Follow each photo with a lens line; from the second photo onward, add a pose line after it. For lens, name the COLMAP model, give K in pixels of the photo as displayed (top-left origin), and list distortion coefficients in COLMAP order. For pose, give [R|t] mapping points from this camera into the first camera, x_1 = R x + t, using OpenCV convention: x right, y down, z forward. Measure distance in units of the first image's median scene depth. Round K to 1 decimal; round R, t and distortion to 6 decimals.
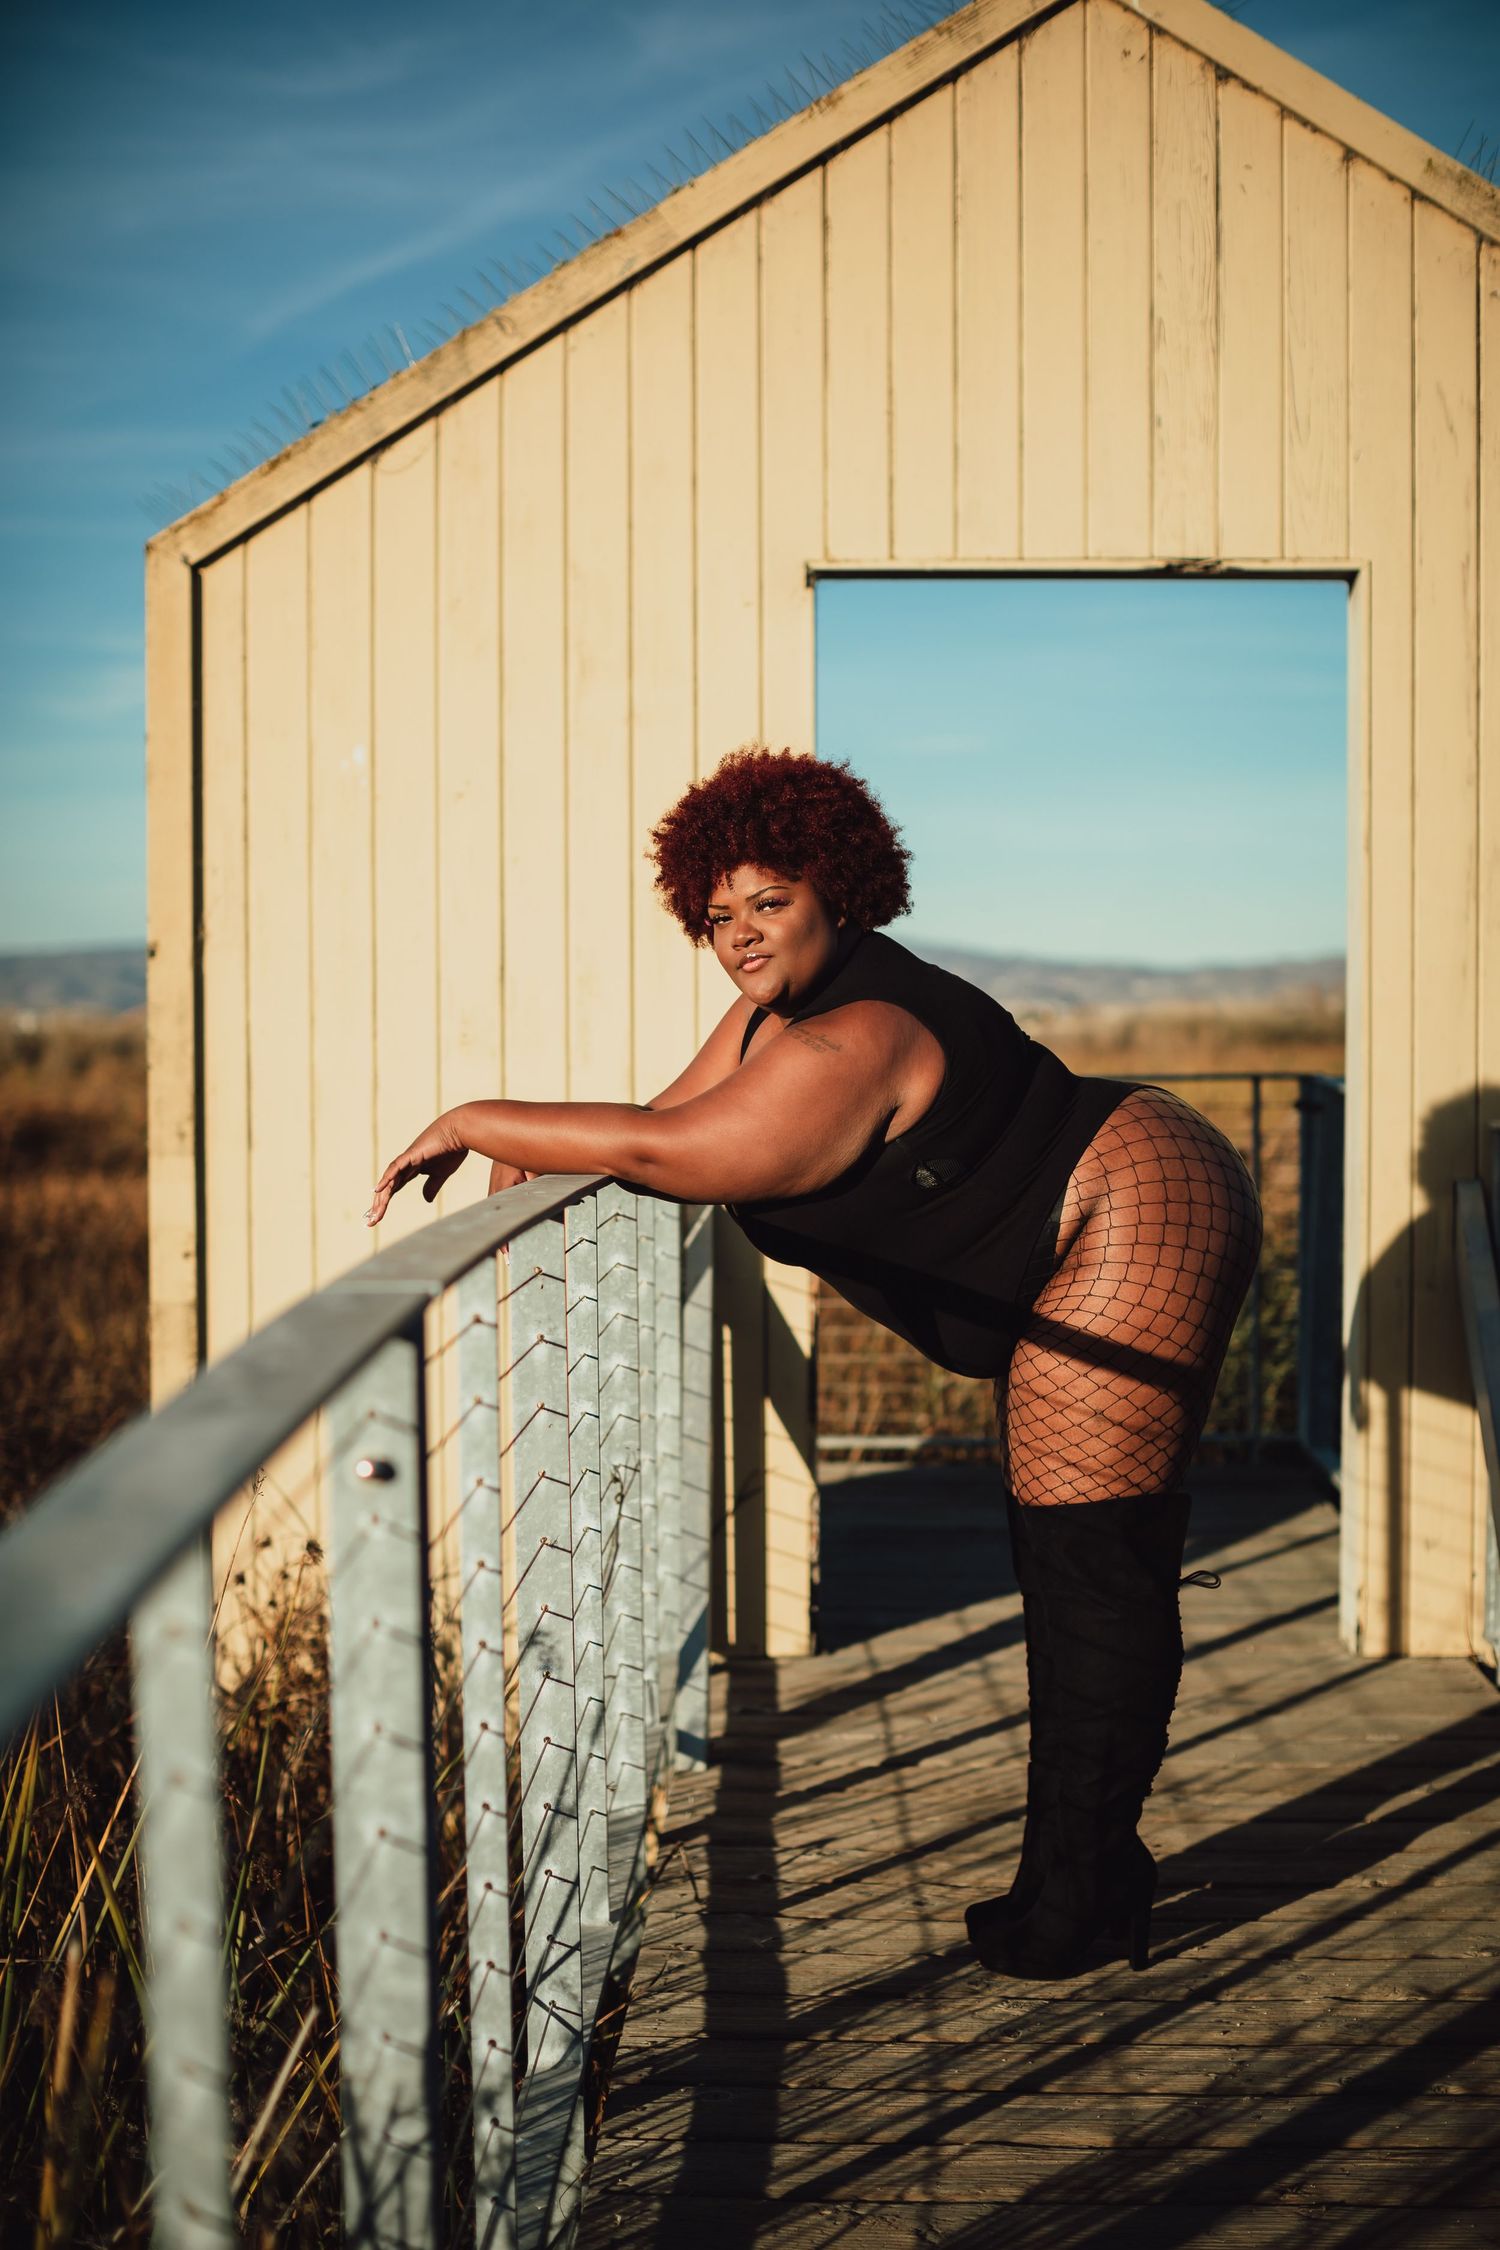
lens RADIAL K [[3320.9, 0, 762.3], [0, 3320.9, 1111.4], [0, 0, 1]] dist [-0.122658, 0.000000]
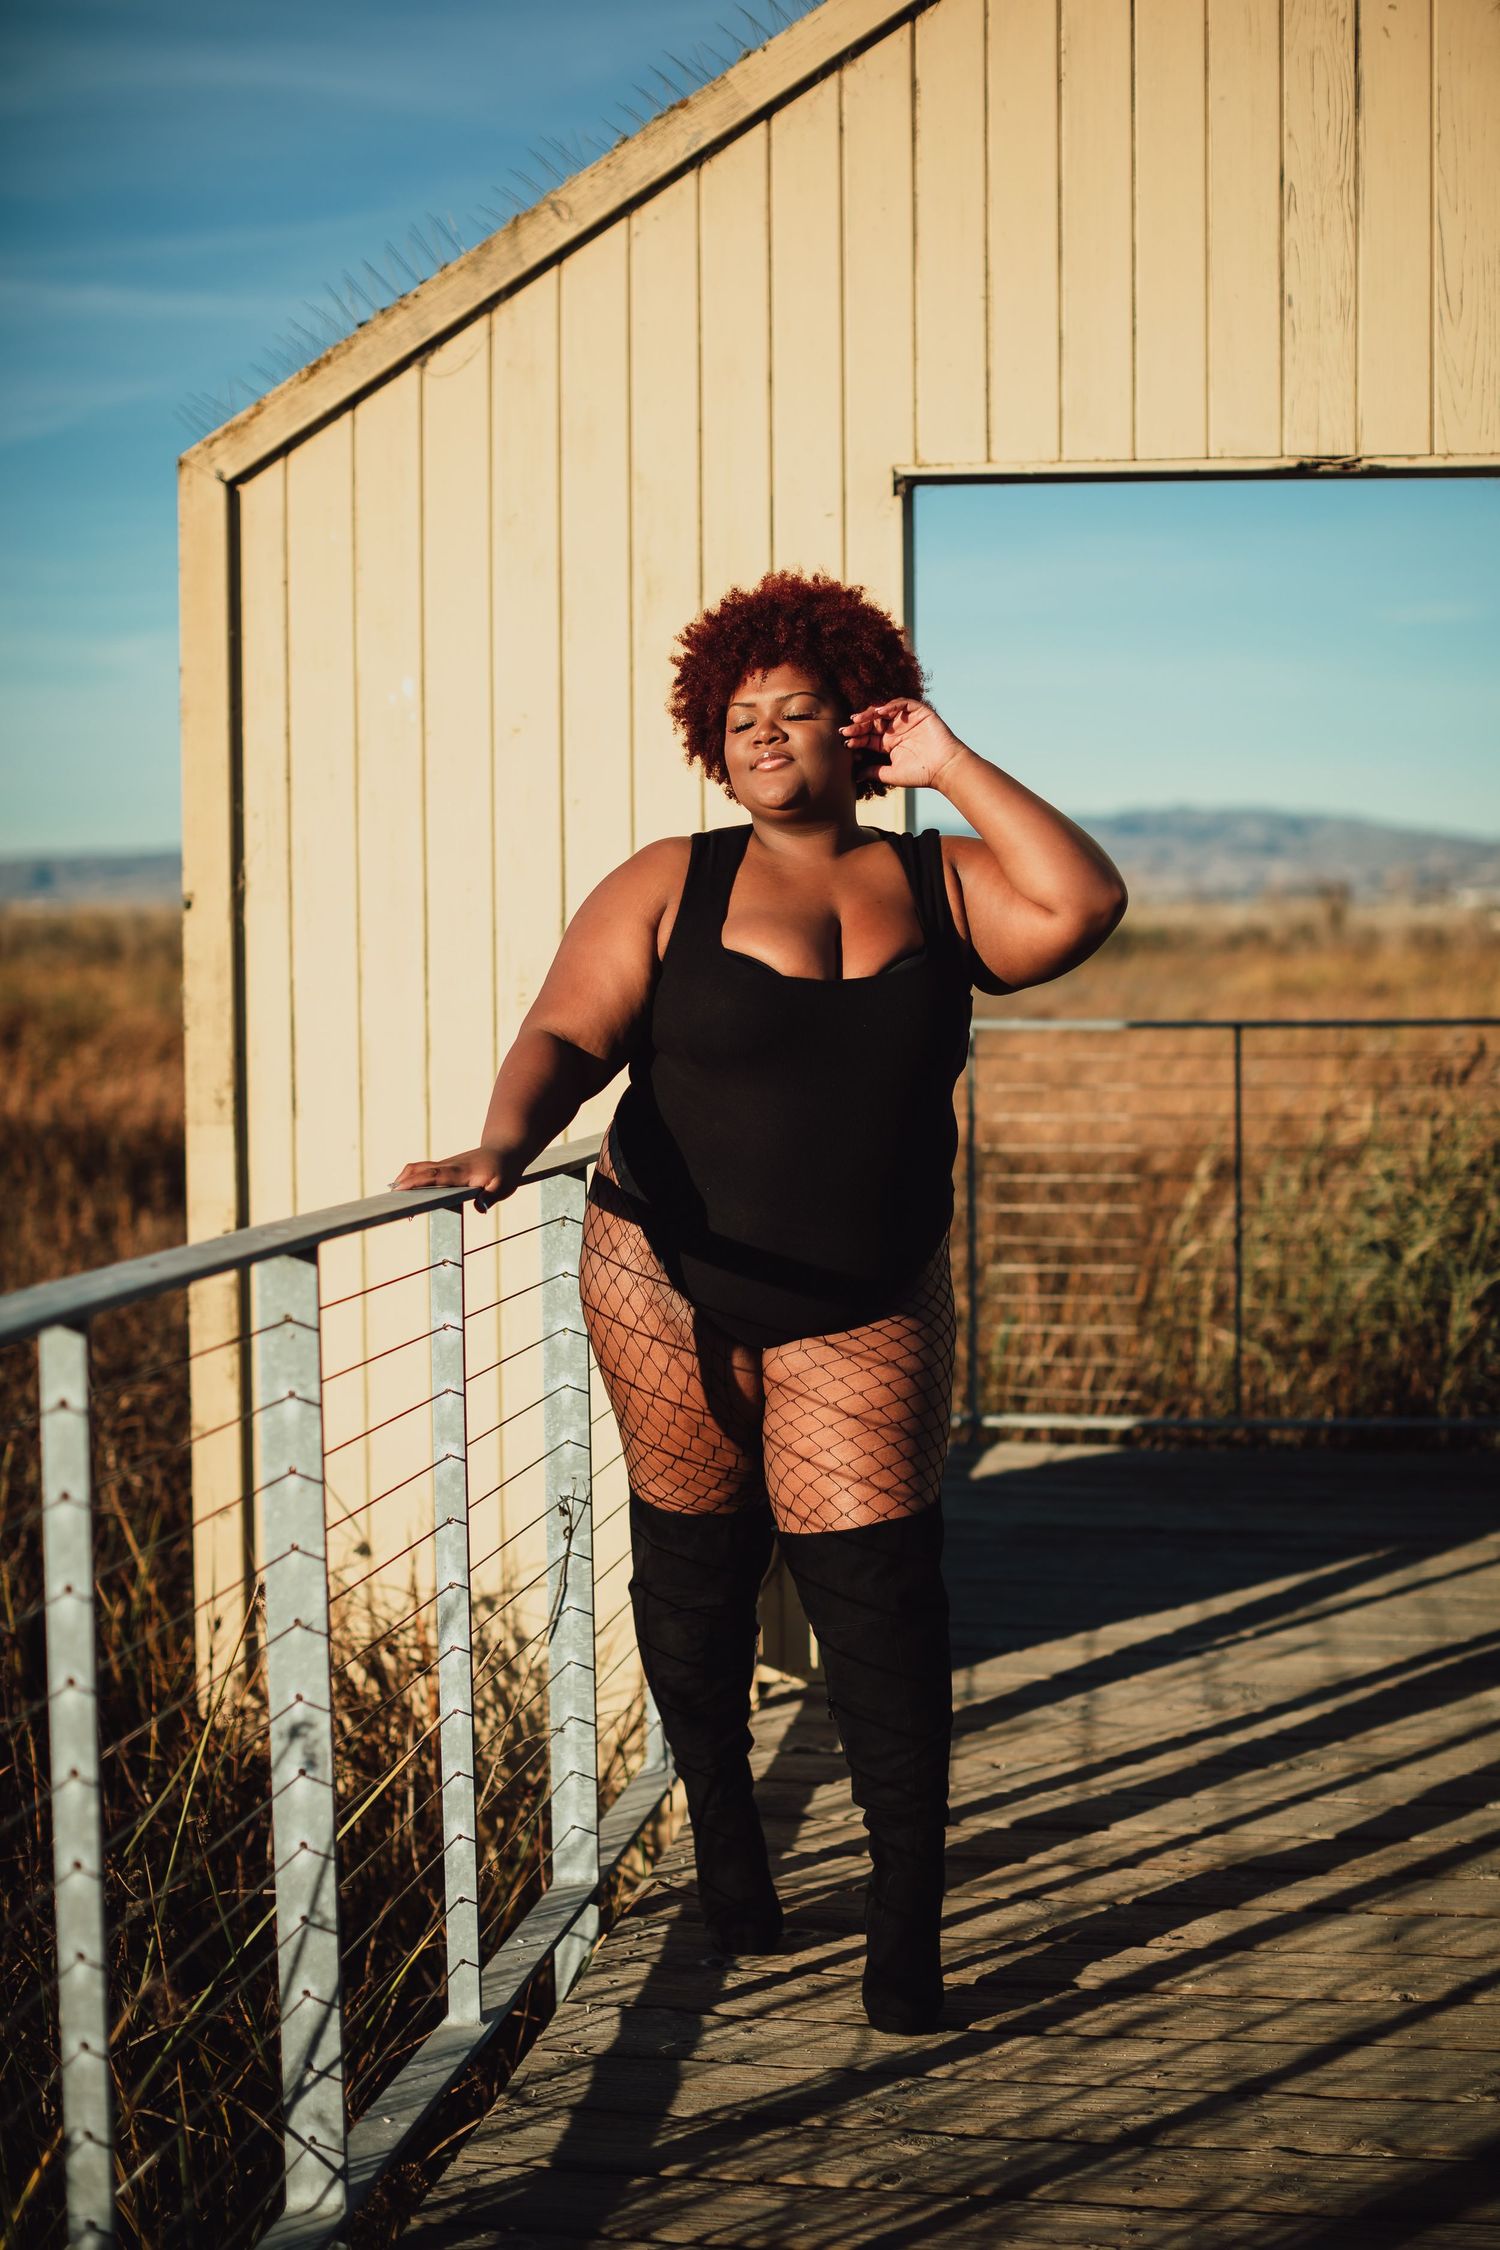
lens RADIAL K [[3504.2, 0, 779.1], [0, 3504.2, 1080.8], [0, 0, 1]] dist [-0.119714, 0.000000]
pose [[0.991269, 0.005494, -0.131742, 0.108242], [-0.002546, 0.999743, 0.022540, -0.021365], [0.131832, -0.022007, 0.991028, 0.057264]]
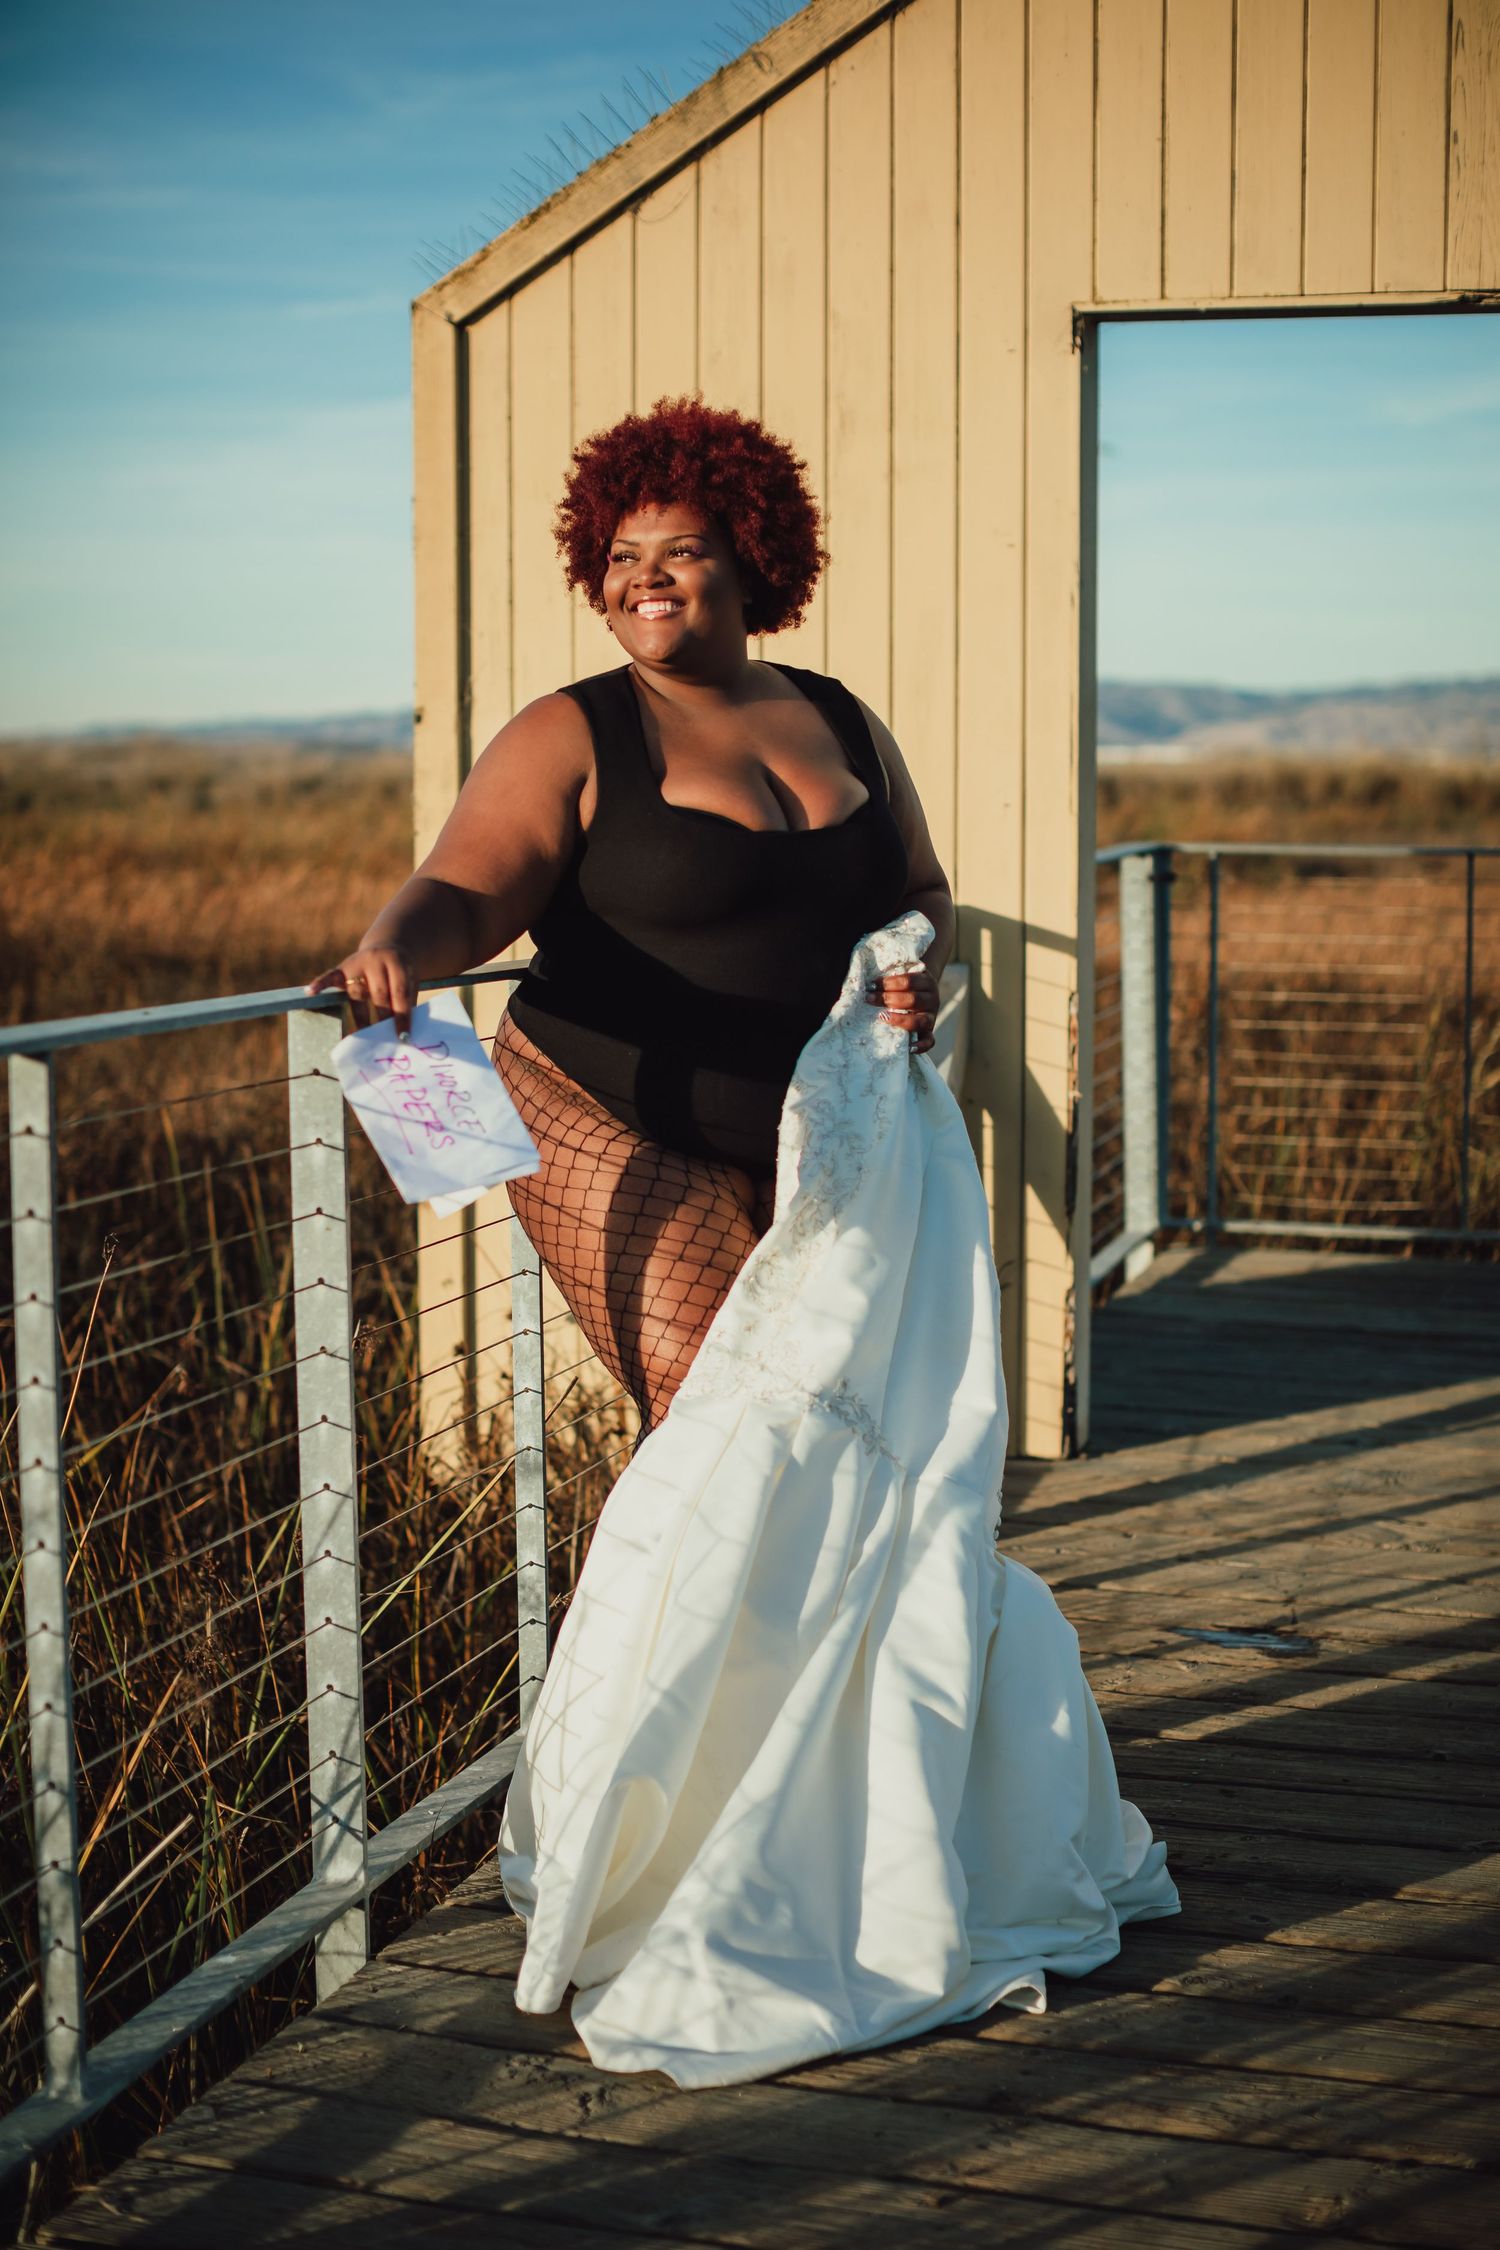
lens RADIAL K [[3320.9, 0, 751.4], [0, 3320.9, 1134.2], [0, 0, 1]] dist [-0.122658, 0.000000]
pose [[0.962882, 0.036304, -0.267470, 0.184052], [-0.013601, 0.996181, 0.086250, -0.010914], [0.269580, -0.079411, 0.959698, 0.063185]]
